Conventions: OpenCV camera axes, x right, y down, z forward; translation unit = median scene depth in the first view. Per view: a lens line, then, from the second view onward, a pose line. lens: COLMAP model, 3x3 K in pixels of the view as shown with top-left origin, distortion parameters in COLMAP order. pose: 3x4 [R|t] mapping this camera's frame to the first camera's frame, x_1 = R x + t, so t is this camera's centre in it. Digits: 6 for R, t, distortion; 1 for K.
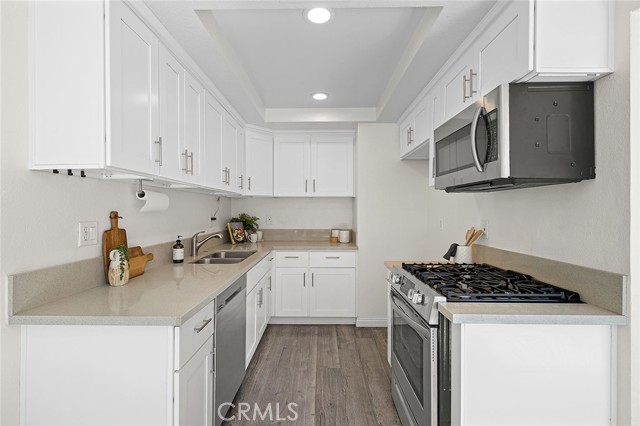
lens RADIAL K [[296.6, 0, 317.4], [0, 296.6, 211.3], [0, 0, 1]] dist [0.003515, 0.000059]
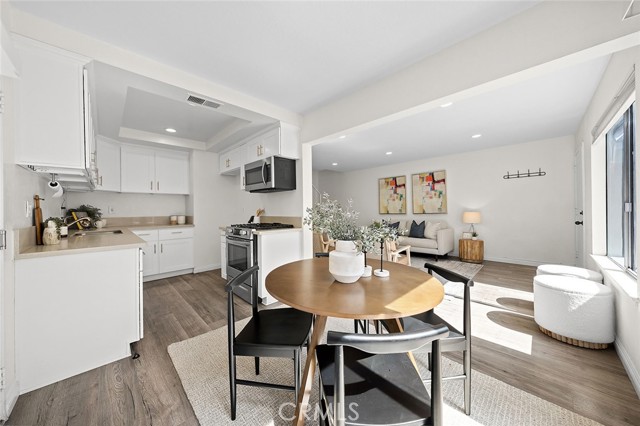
lens RADIAL K [[220.2, 0, 316.0], [0, 220.2, 209.5], [0, 0, 1]] dist [-0.000520, 0.000036]
pose [[0.709210, -0.010355, 0.704922, -0.353144], [0.013828, 0.999904, 0.000776, 0.063227], [-0.704862, 0.009197, 0.709285, -0.493031]]
